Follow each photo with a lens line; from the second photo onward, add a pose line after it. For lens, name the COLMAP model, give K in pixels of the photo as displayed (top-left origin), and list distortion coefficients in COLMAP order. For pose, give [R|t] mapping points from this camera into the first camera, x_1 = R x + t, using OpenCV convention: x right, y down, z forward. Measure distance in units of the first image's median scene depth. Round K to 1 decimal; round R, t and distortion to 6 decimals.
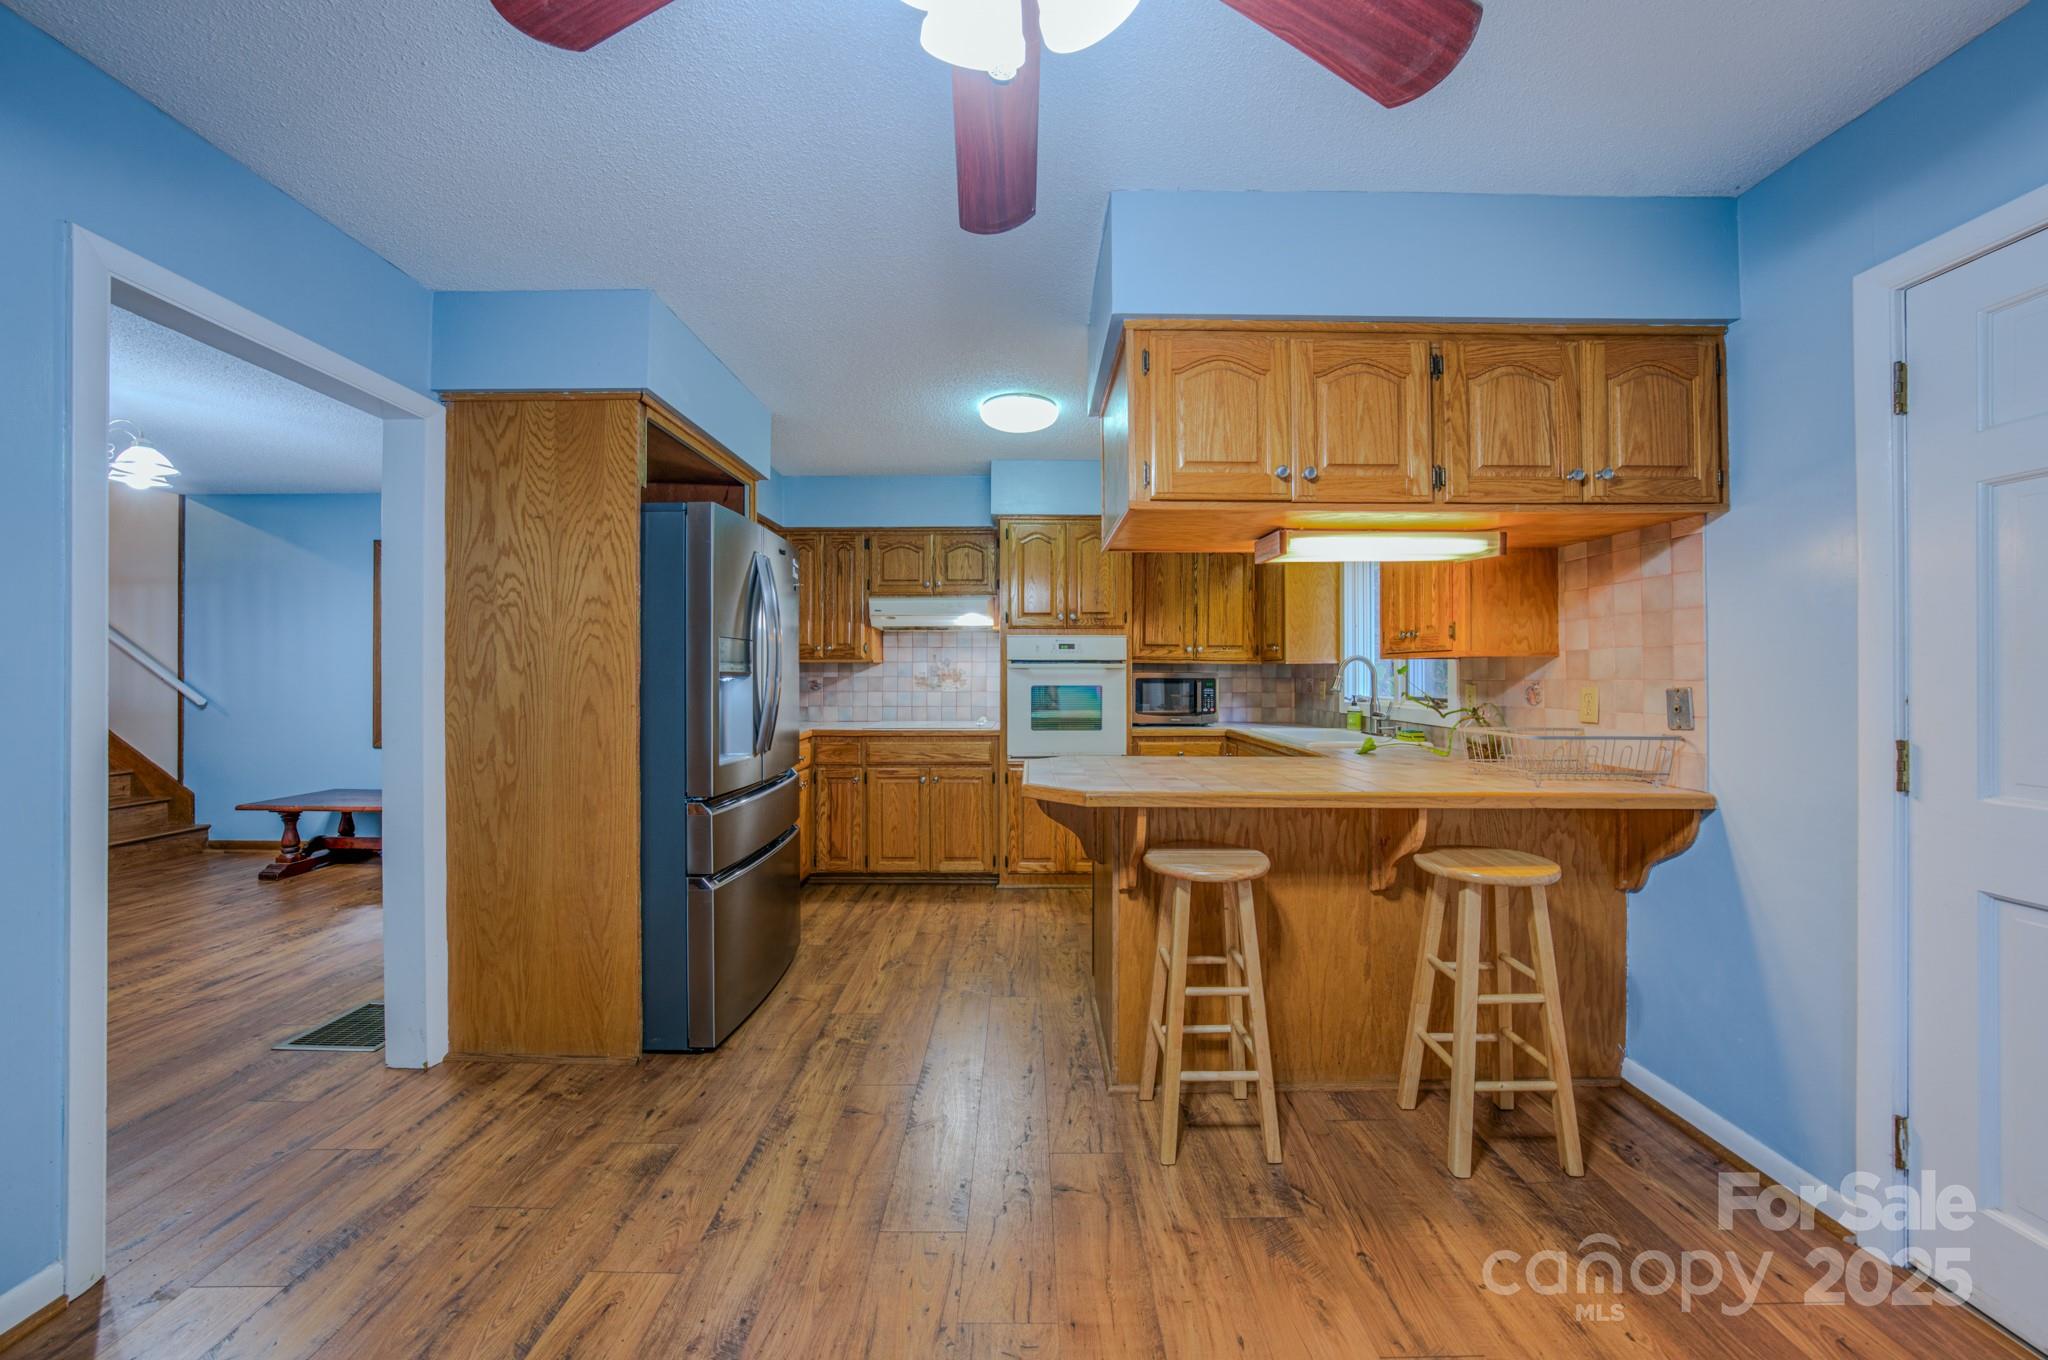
lens RADIAL K [[705.6, 0, 1025.5], [0, 705.6, 672.5], [0, 0, 1]] dist [-0.017426, 0.000108]
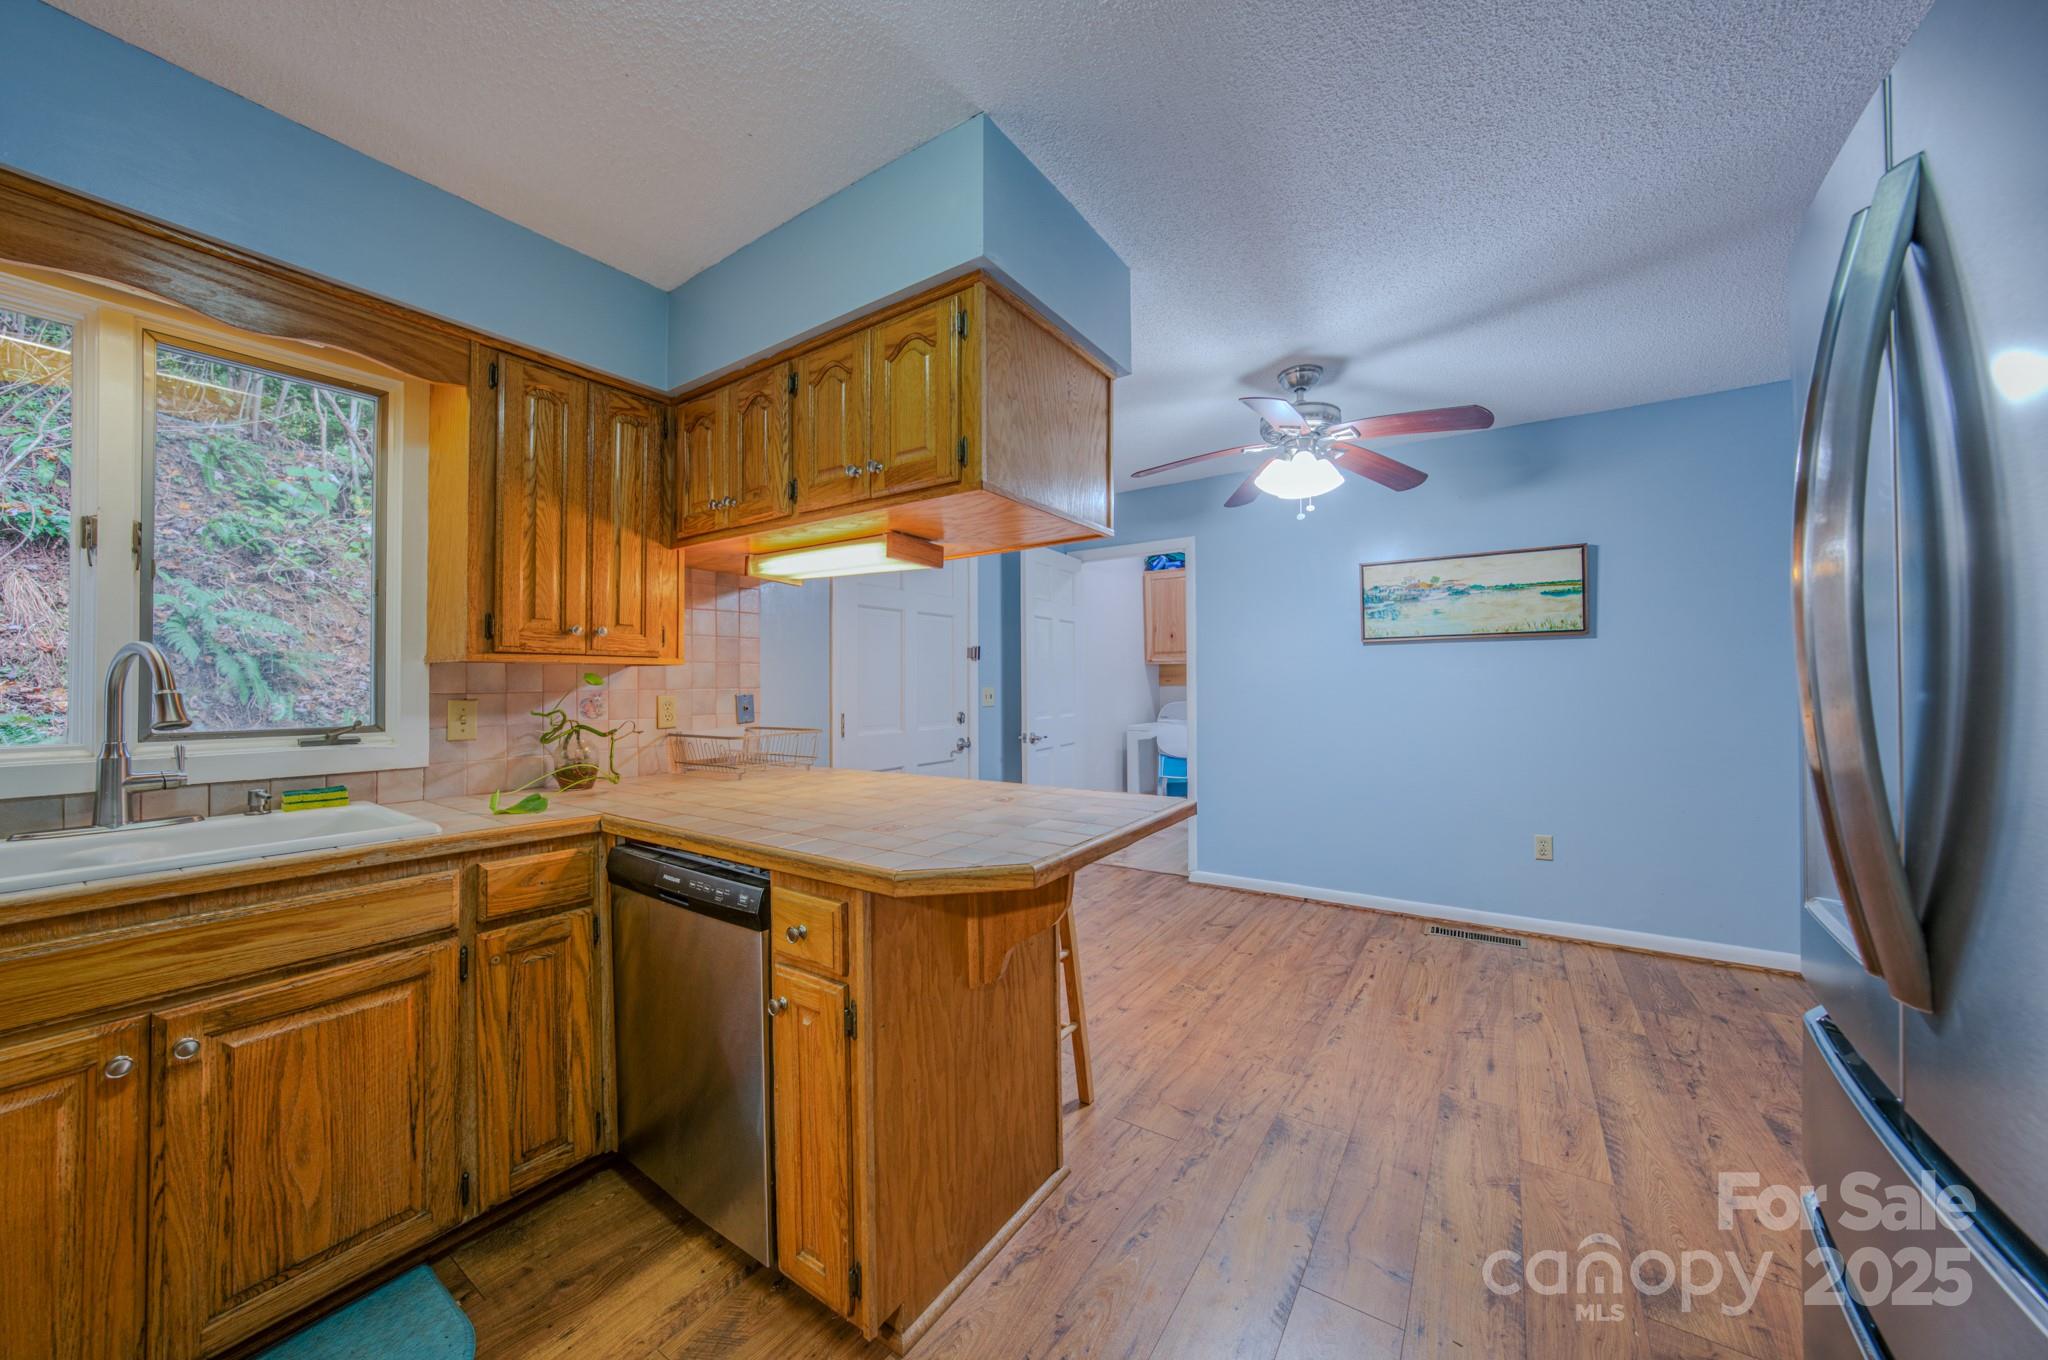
lens RADIAL K [[705.6, 0, 1027.1], [0, 705.6, 676.0], [0, 0, 1]] dist [-0.017426, 0.000108]
pose [[-0.829552, 0.008431, 0.558366, -0.340606], [0.002782, 0.999936, -0.010966, 0.003784], [-0.558423, -0.007543, -0.829522, 1.853745]]
